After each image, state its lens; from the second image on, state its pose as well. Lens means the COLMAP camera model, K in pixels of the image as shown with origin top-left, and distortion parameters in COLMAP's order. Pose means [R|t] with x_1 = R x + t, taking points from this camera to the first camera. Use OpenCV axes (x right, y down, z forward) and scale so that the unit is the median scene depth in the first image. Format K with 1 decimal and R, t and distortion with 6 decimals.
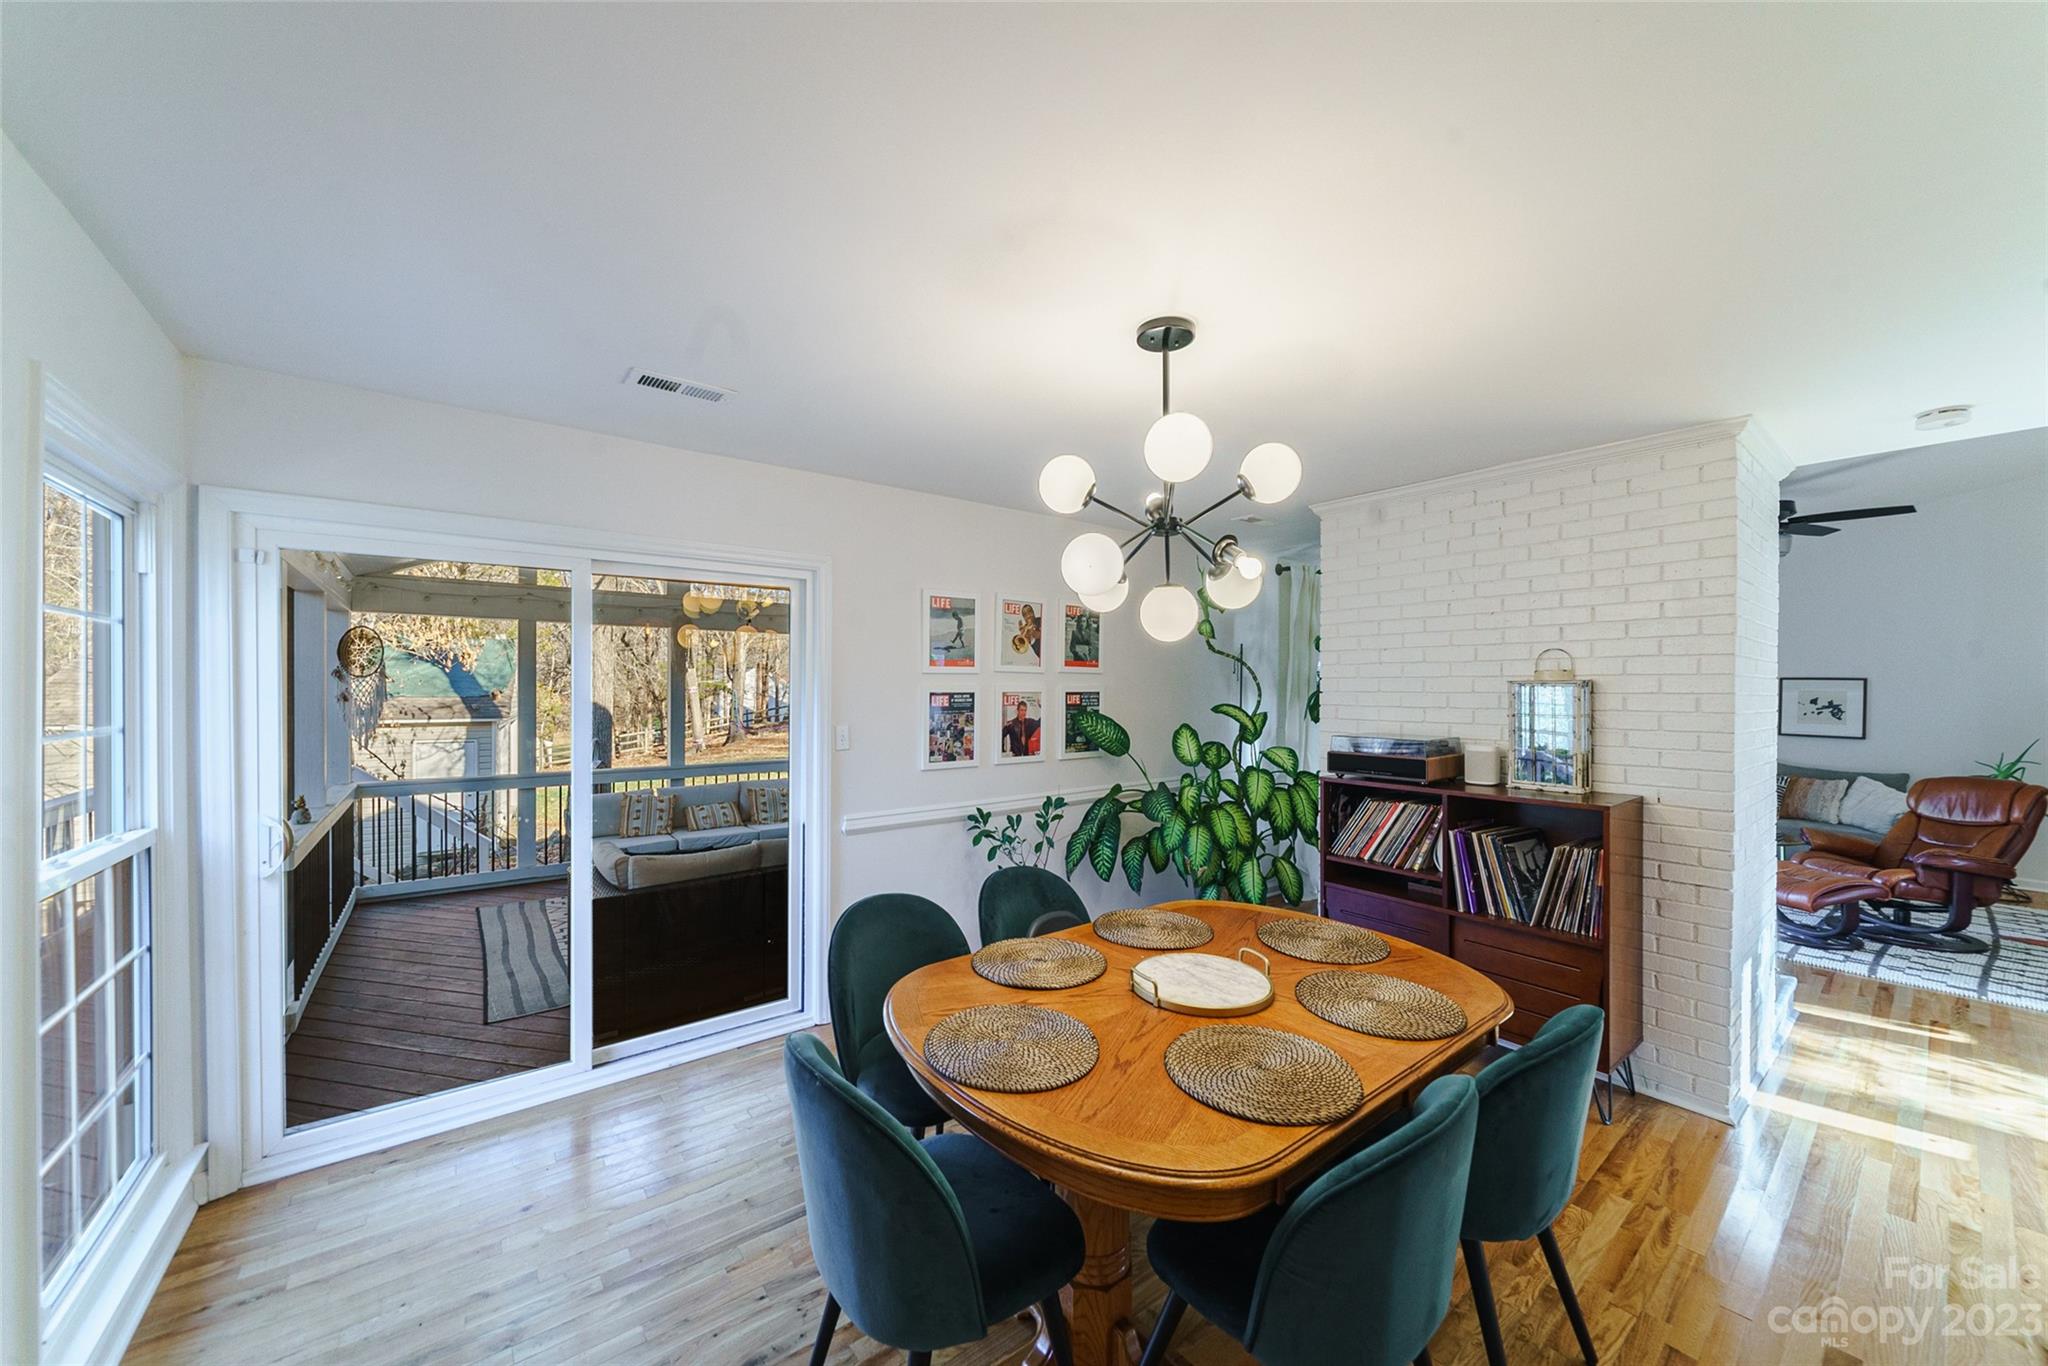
lens RADIAL K [[771.8, 0, 1020.9], [0, 771.8, 689.2], [0, 0, 1]] dist [-0.000696, -0.000082]
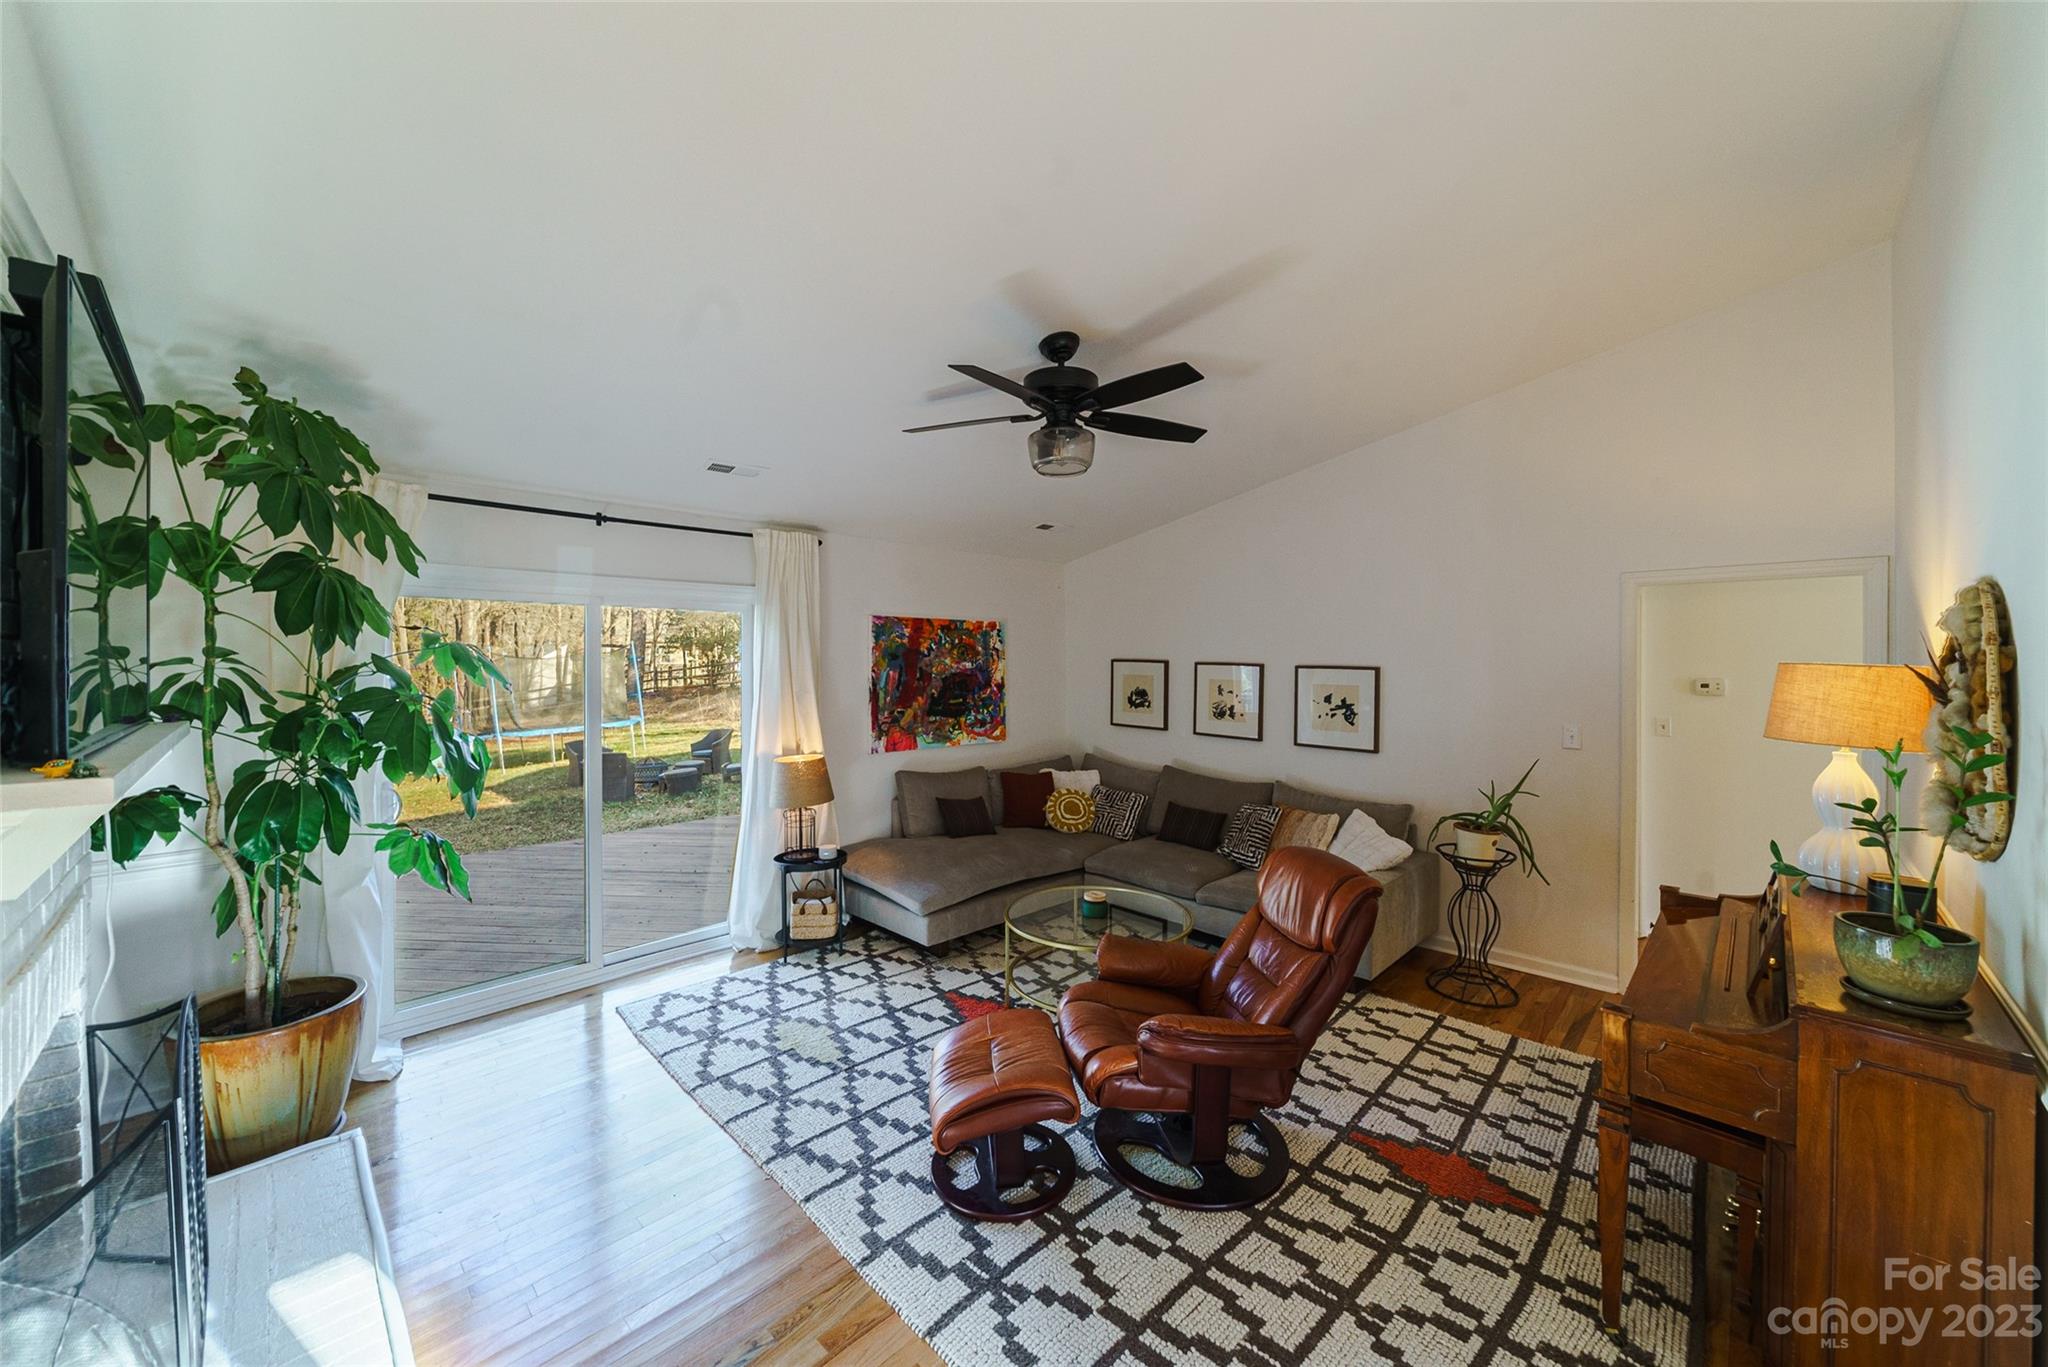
lens RADIAL K [[767.6, 0, 1025.5], [0, 767.6, 661.1], [0, 0, 1]] dist [-0.001893, -0.000225]
pose [[0.993111, -0.005683, 0.117041, 1.144358], [0.006057, 0.999978, -0.002837, -0.031362], [-0.117022, 0.003526, 0.993123, 0.574555]]
